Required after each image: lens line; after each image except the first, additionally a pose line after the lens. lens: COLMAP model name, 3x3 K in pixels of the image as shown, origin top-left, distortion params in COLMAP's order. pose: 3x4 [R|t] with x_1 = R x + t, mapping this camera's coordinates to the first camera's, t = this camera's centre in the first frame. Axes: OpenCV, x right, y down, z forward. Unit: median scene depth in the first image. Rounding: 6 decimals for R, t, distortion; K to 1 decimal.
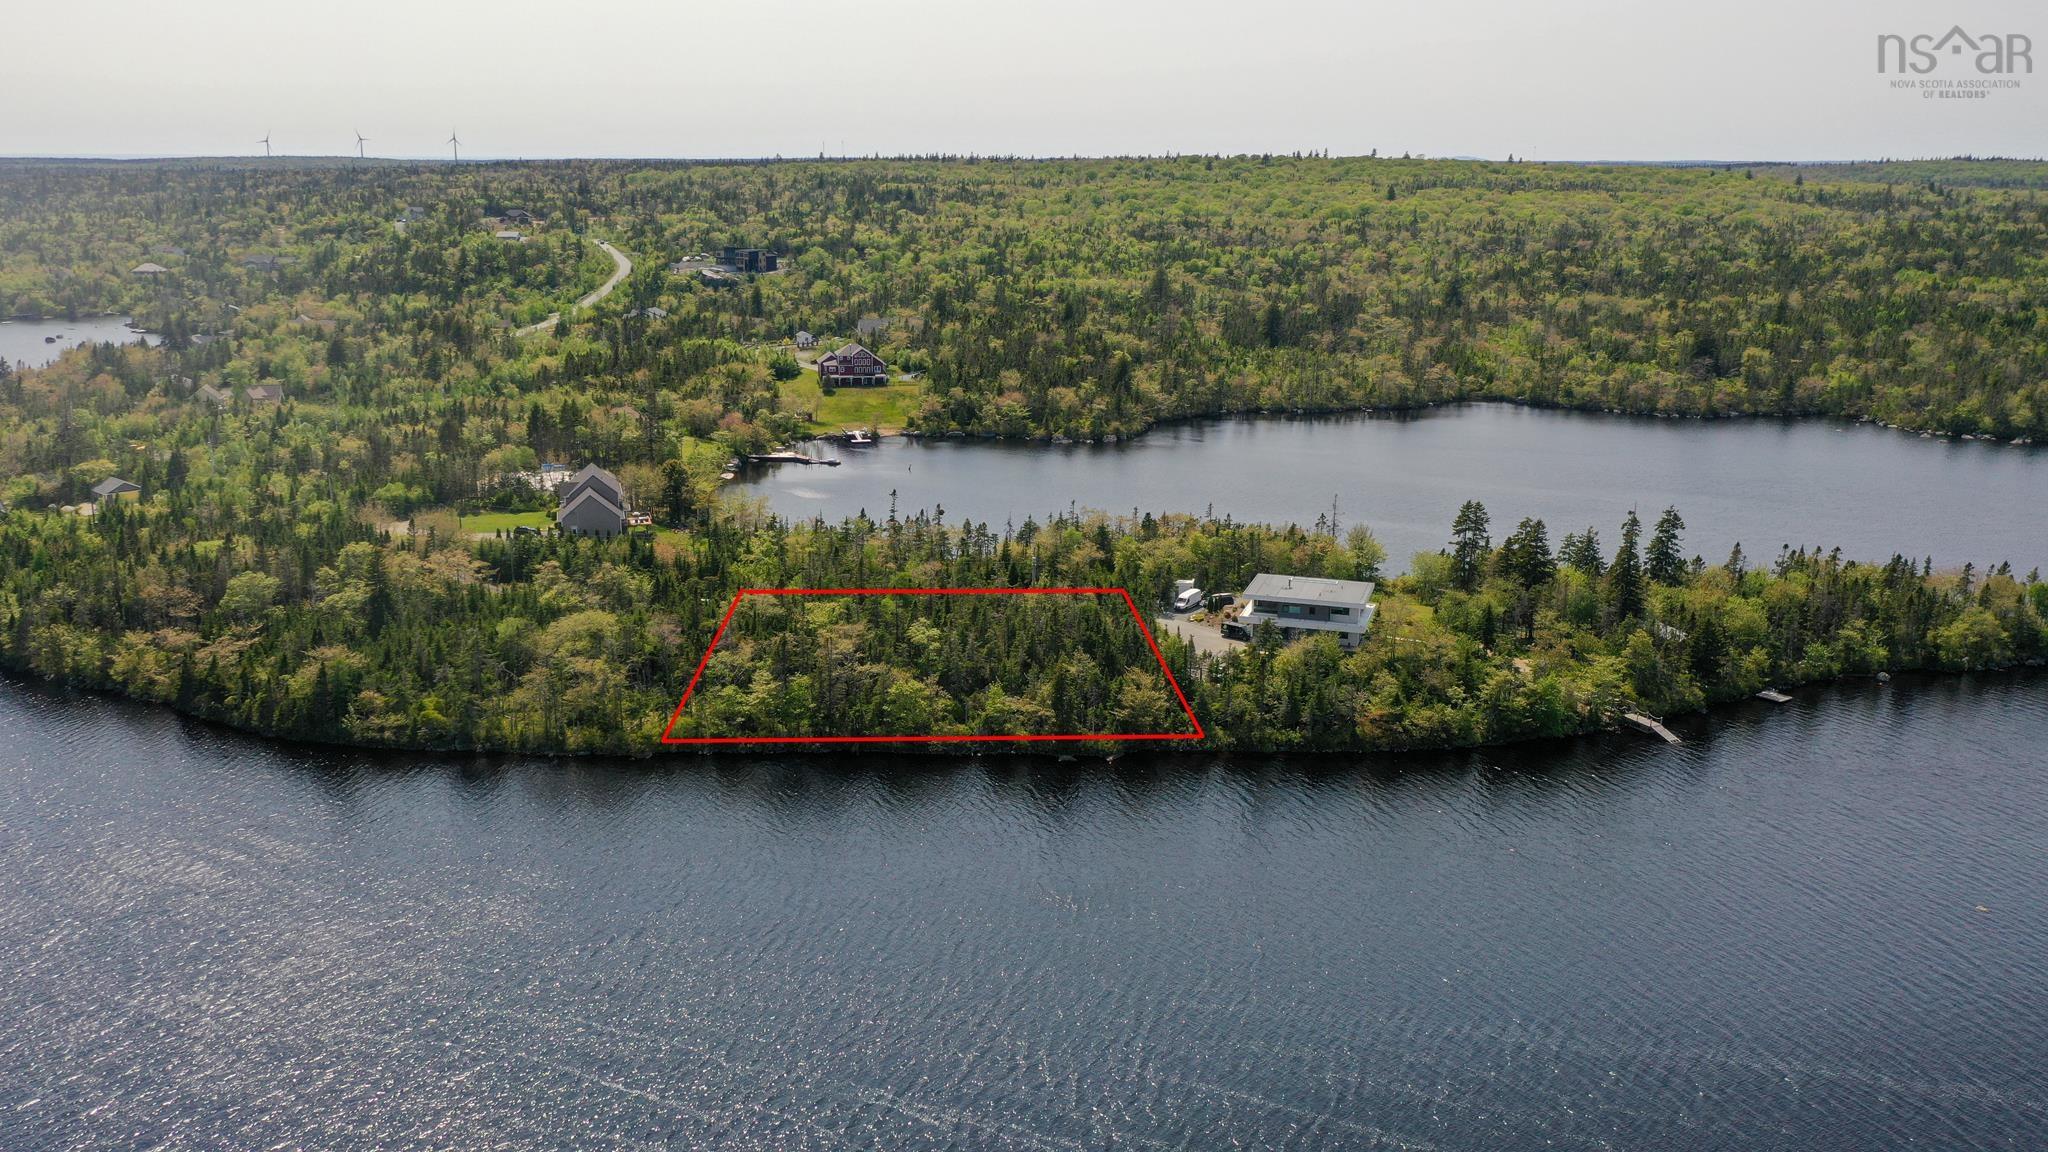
lens RADIAL K [[1767.3, 0, 1024.0], [0, 1767.3, 576.0], [0, 0, 1]] dist [-0.039371, 0.005722]
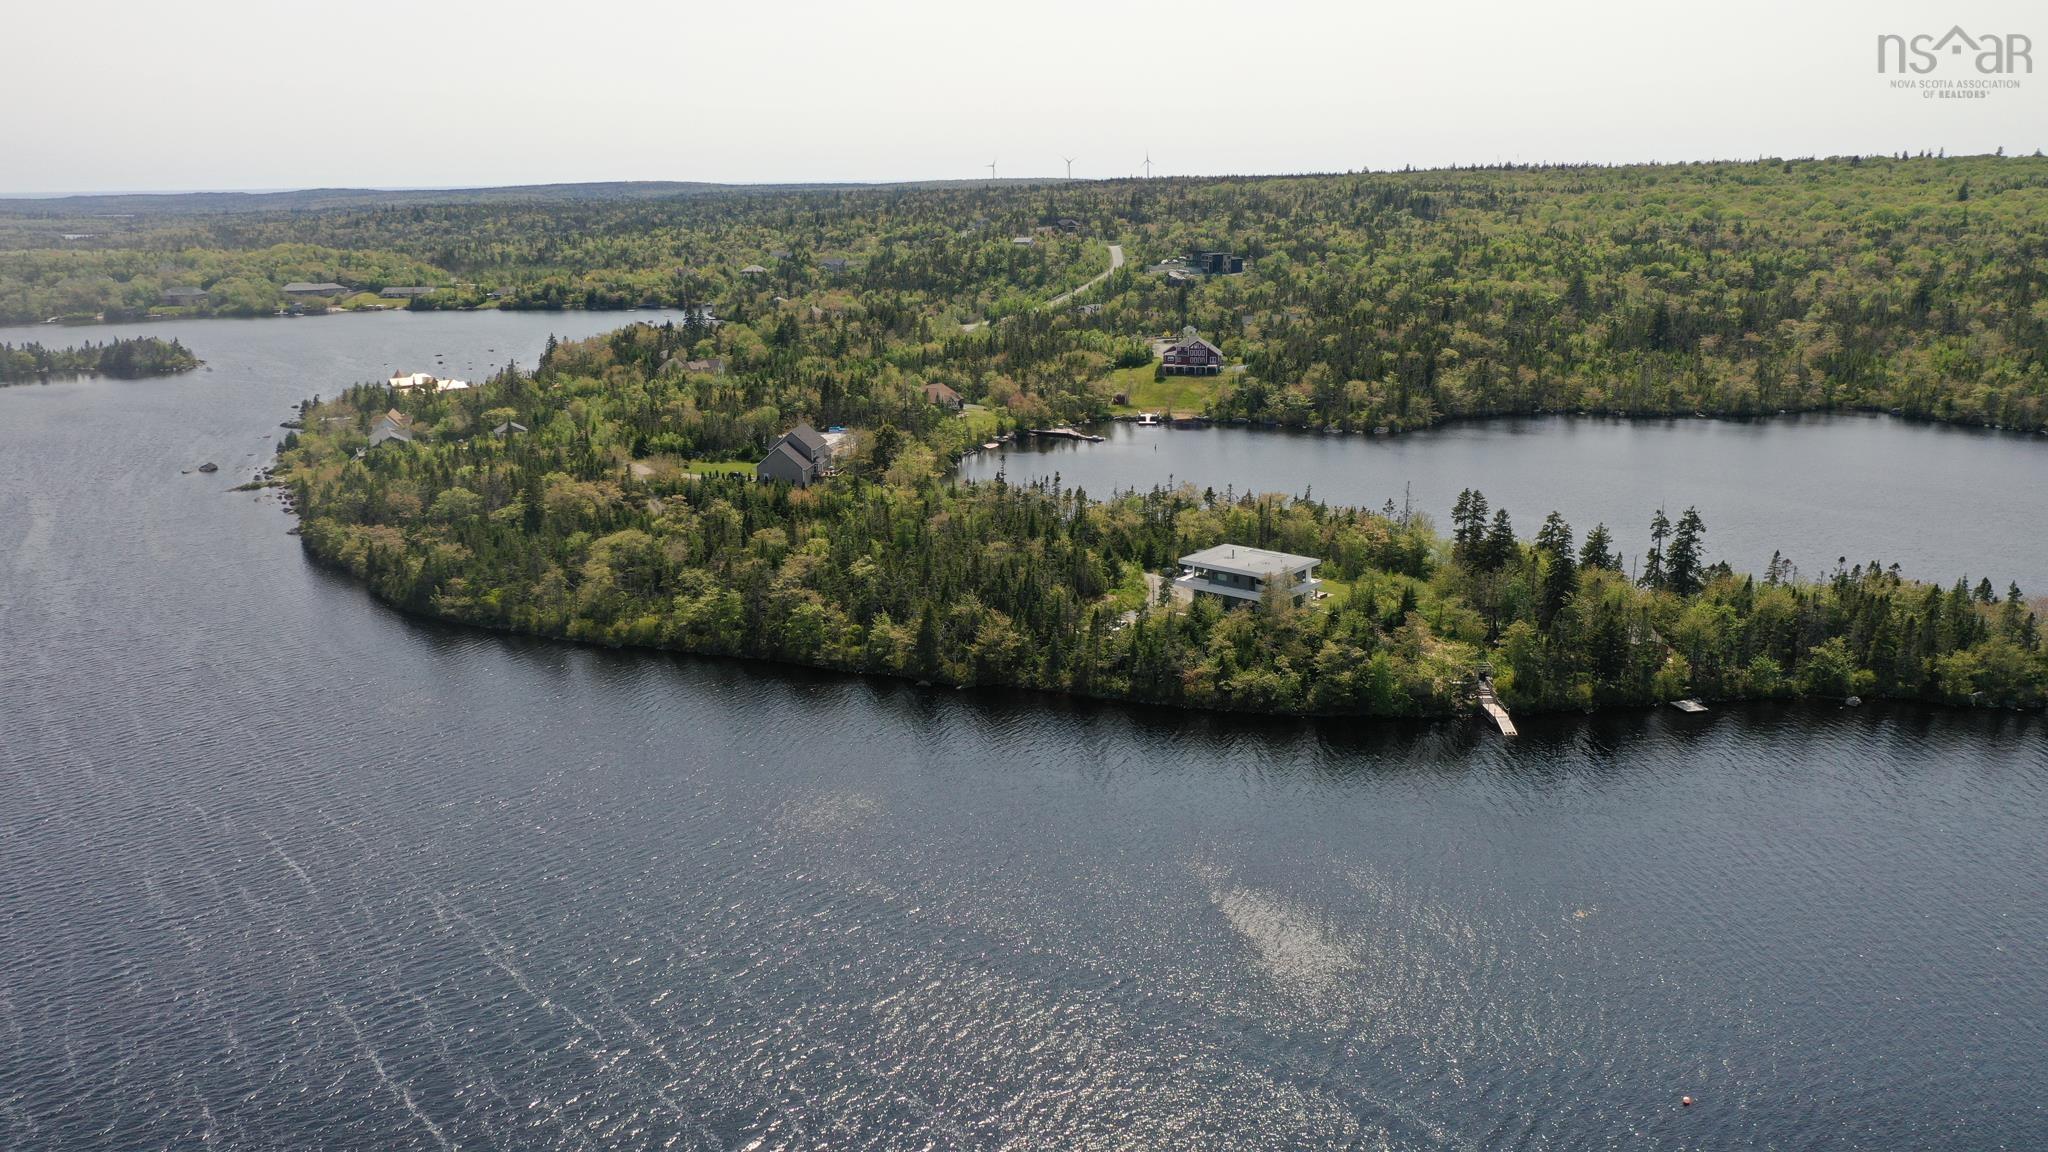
lens RADIAL K [[1668.7, 0, 1024.0], [0, 1668.7, 576.0], [0, 0, 1]] dist [-0.039788, -0.000988]
pose [[0.907452, 0.075033, -0.413403, 0.249874], [-0.073516, 0.997101, 0.019599, 0.004028], [0.413675, 0.012606, 0.910337, 0.019961]]
